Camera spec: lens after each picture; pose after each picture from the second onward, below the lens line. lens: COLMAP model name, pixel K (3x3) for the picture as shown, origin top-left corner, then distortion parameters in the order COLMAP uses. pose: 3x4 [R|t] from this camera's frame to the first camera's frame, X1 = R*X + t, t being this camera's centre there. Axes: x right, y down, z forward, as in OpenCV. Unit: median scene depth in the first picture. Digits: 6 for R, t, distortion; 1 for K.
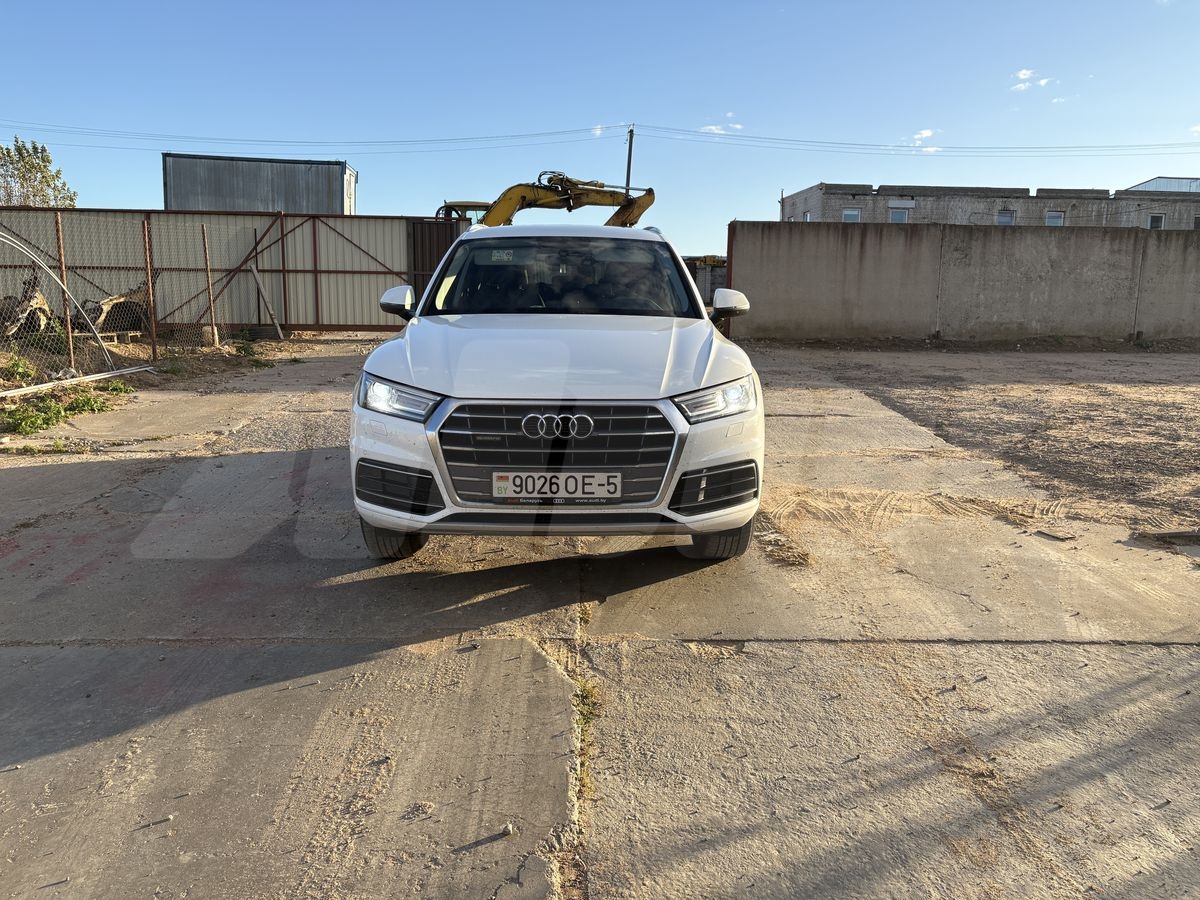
lens RADIAL K [[905.7, 0, 592.4], [0, 905.7, 453.7], [0, 0, 1]] dist [0.053844, -0.057061]
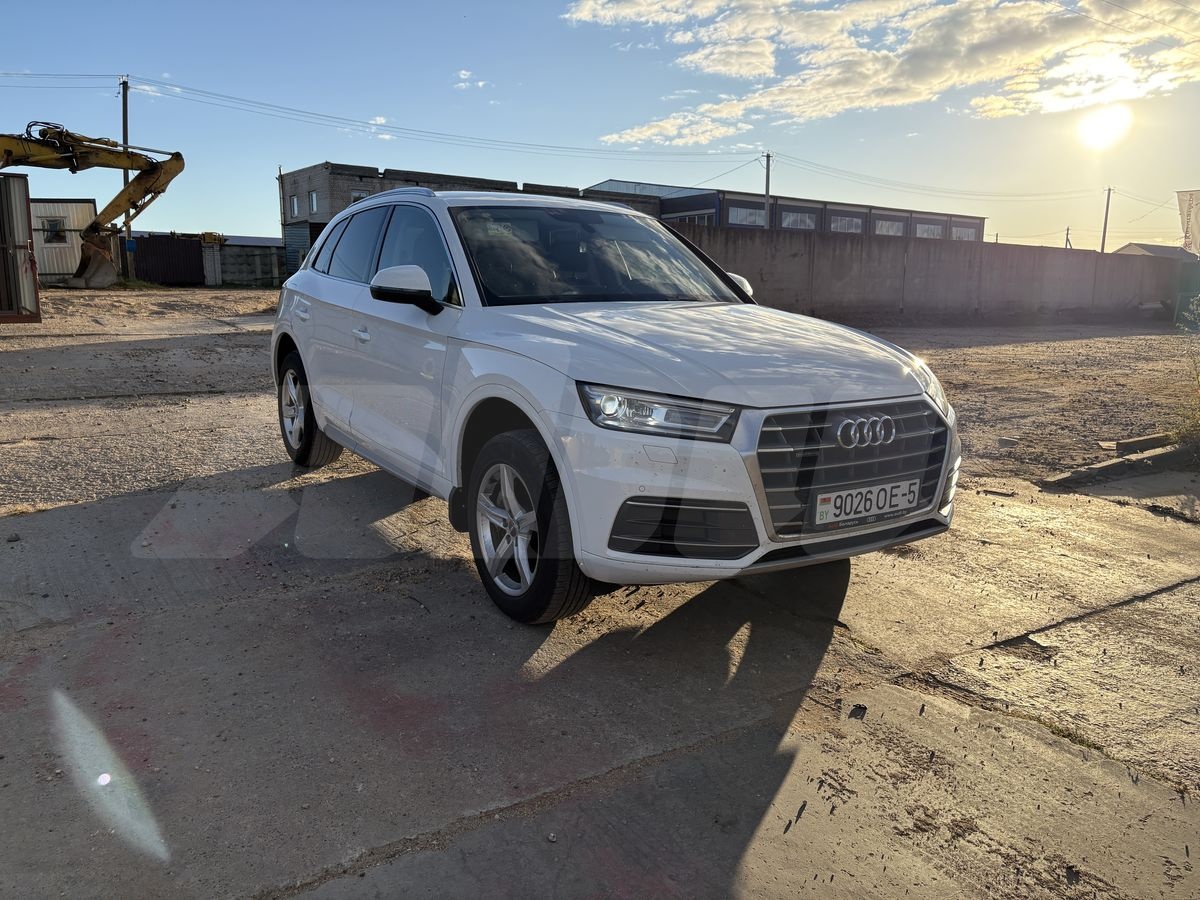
lens RADIAL K [[904.8, 0, 599.9], [0, 904.8, 470.1], [0, 0, 1]] dist [0.041865, -0.055343]
pose [[0.843950, -0.104292, 0.526185, -0.642325], [0.085818, 0.994534, 0.059477, -0.061599], [-0.529512, -0.005039, 0.848288, 0.371460]]
